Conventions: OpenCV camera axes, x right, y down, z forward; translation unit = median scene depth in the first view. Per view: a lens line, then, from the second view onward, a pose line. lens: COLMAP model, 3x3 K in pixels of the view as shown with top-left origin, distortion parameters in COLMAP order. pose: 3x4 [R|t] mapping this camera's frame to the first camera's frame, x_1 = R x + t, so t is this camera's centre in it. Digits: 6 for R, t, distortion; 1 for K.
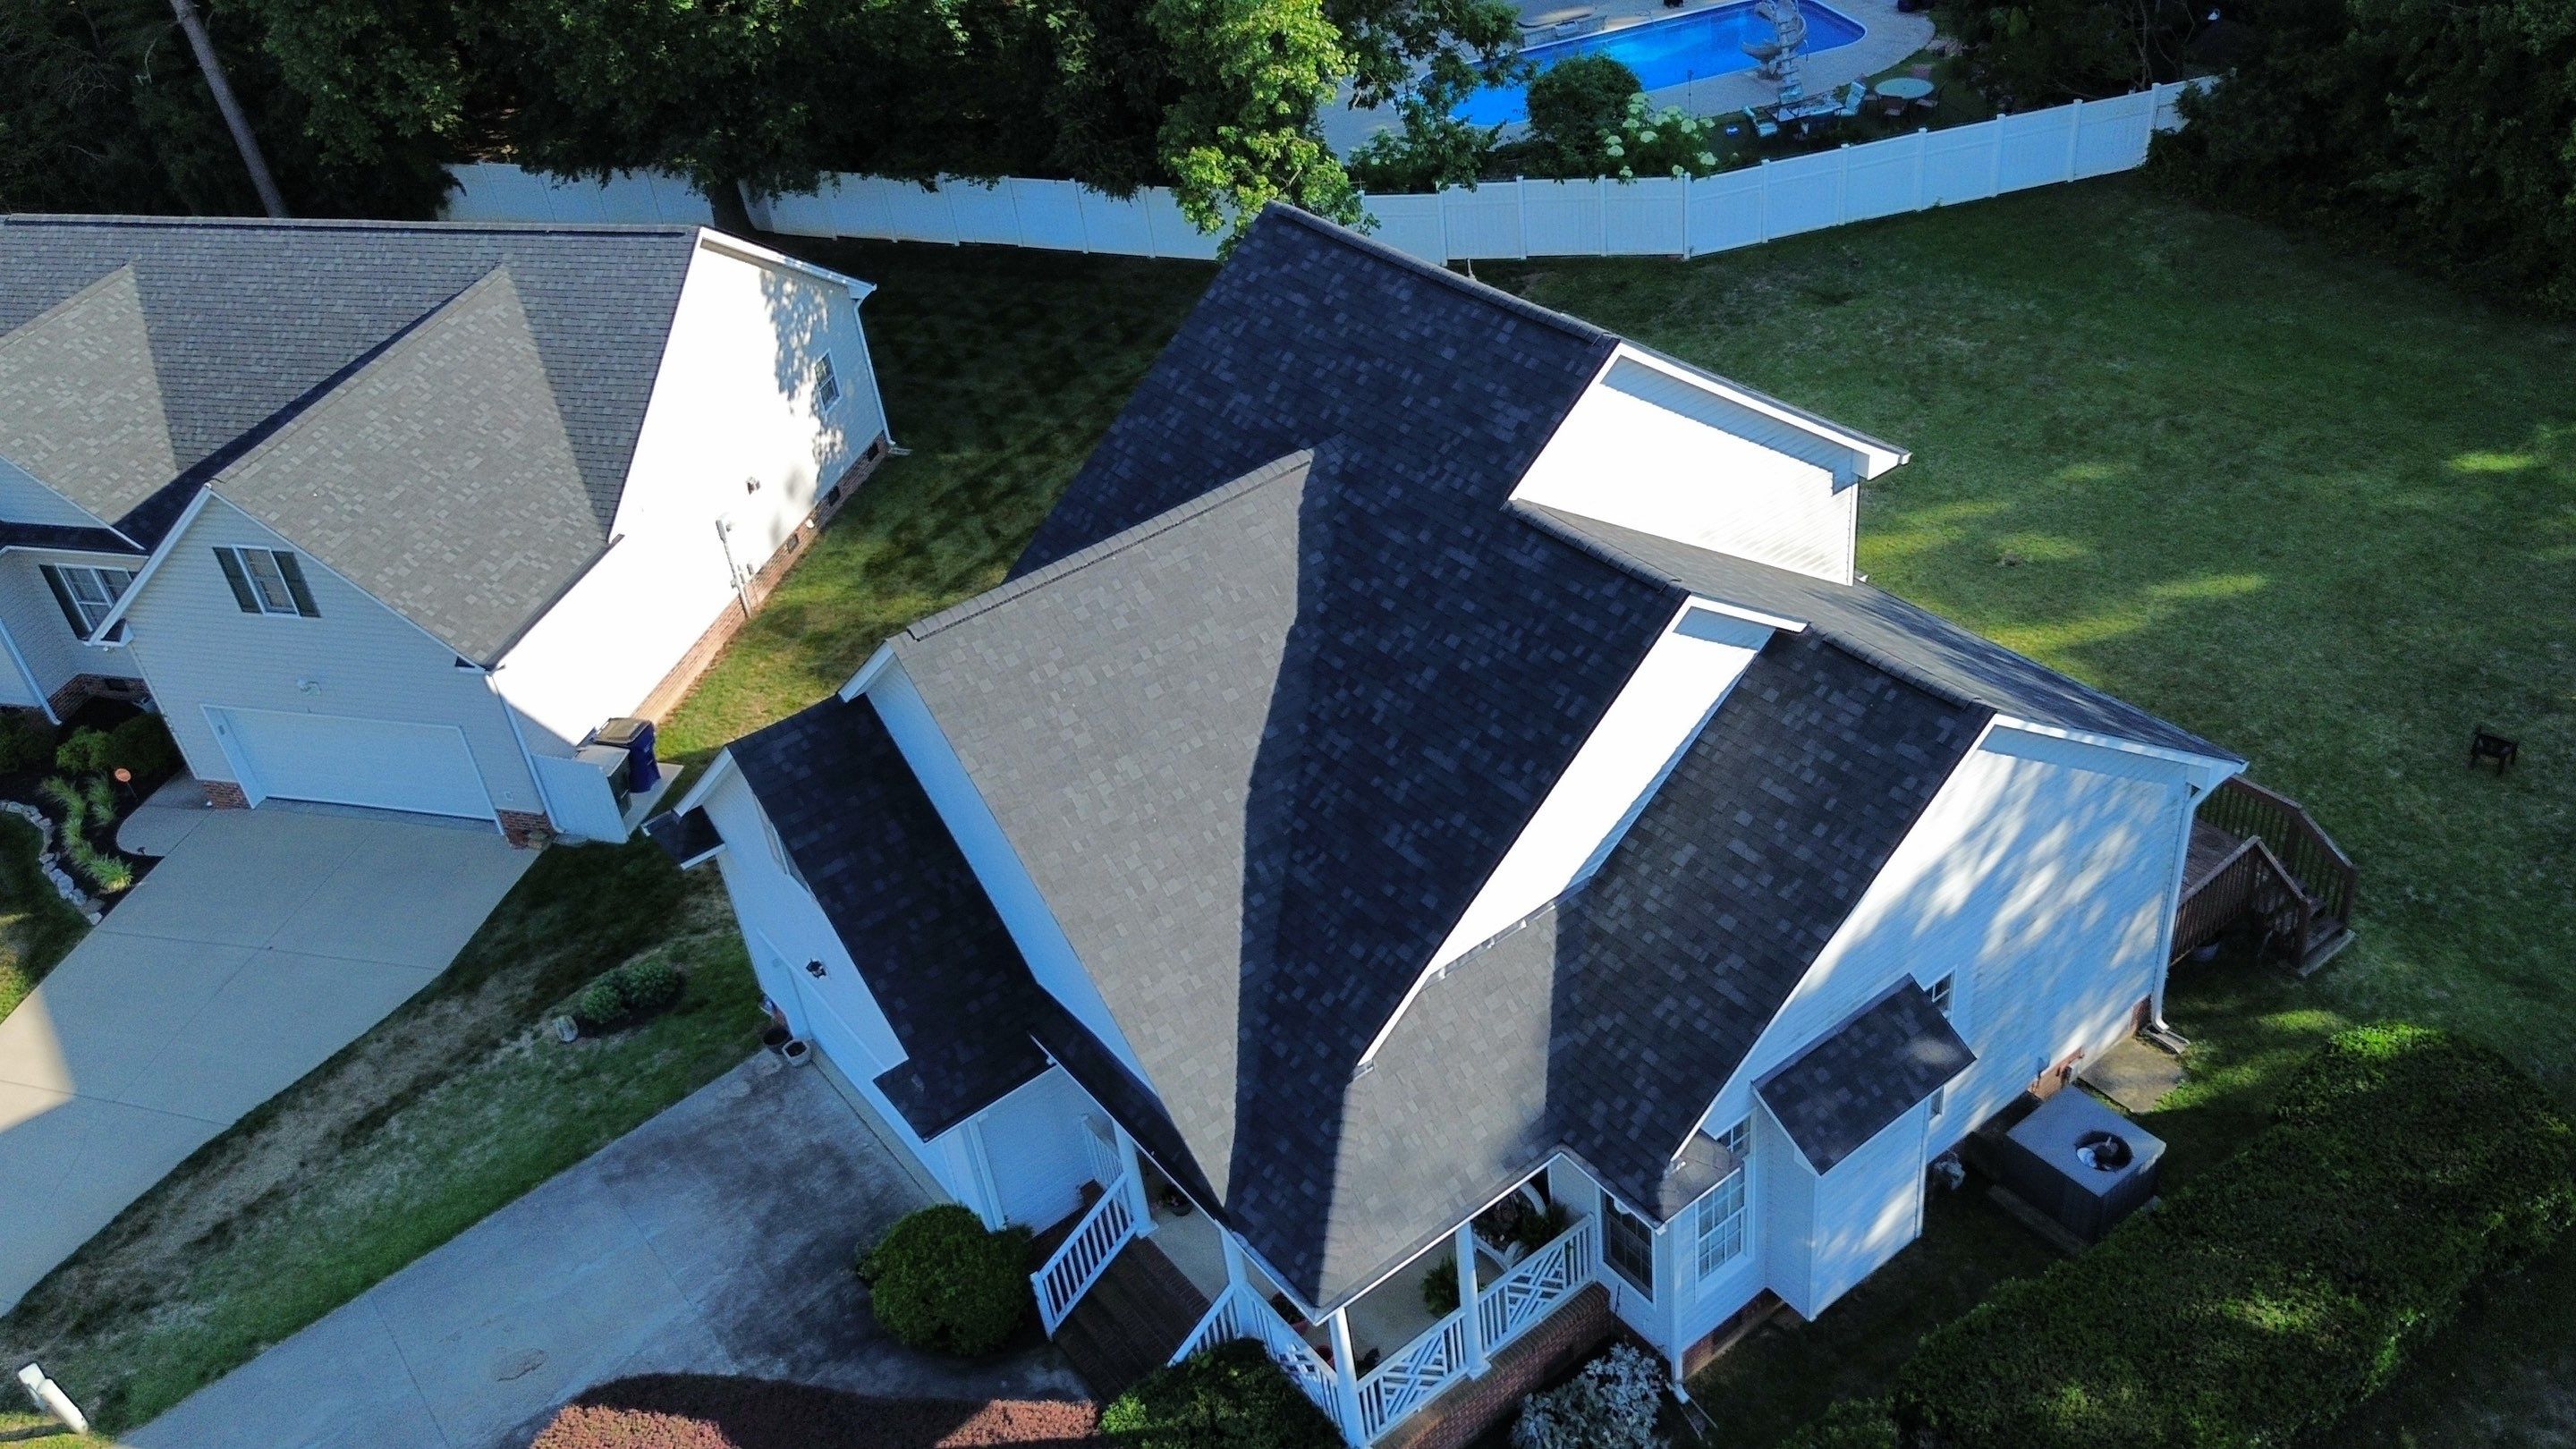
lens RADIAL K [[2123.3, 0, 1288.0], [0, 2123.3, 724.5], [0, 0, 1]] dist [0.021105, -0.004963]
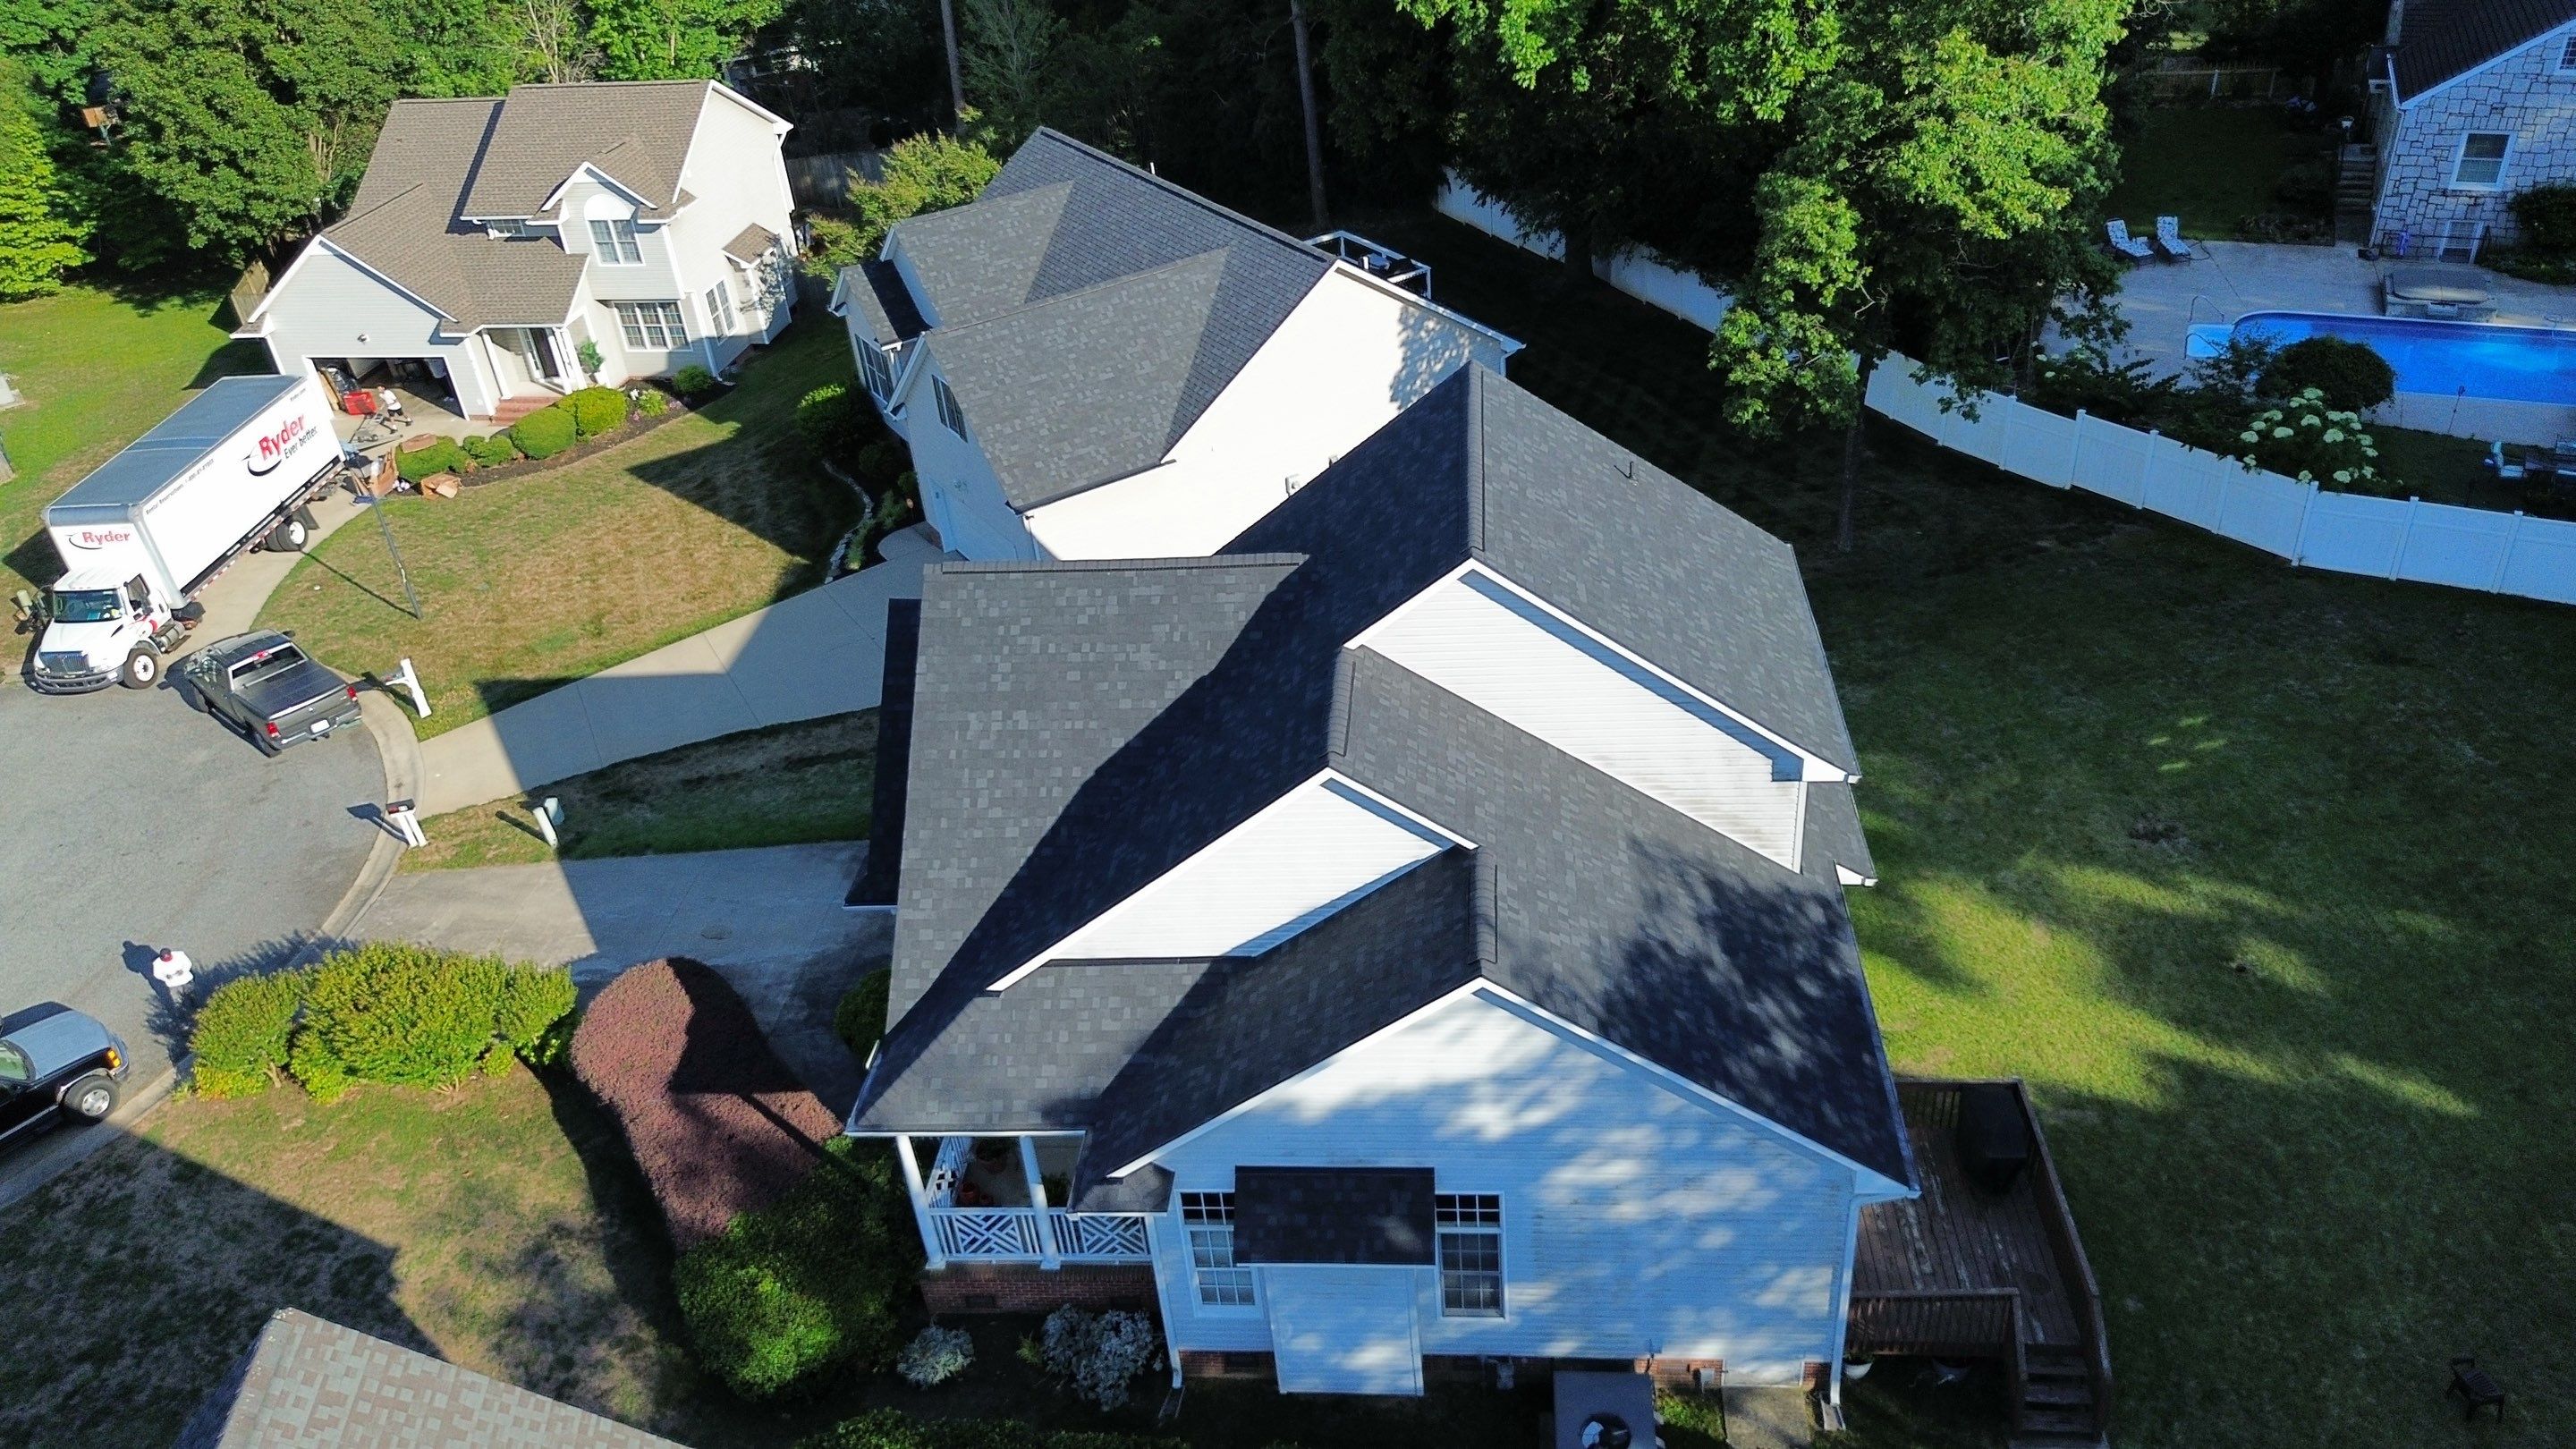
lens RADIAL K [[1814.9, 0, 1288.0], [0, 1814.9, 724.5], [0, 0, 1]] dist [0.022406, -0.000833]
pose [[0.750867, 0.402178, -0.523881, 0.445104], [-0.385408, 0.910971, 0.146947, -0.143260], [0.536339, 0.091570, 0.839020, 0.095045]]
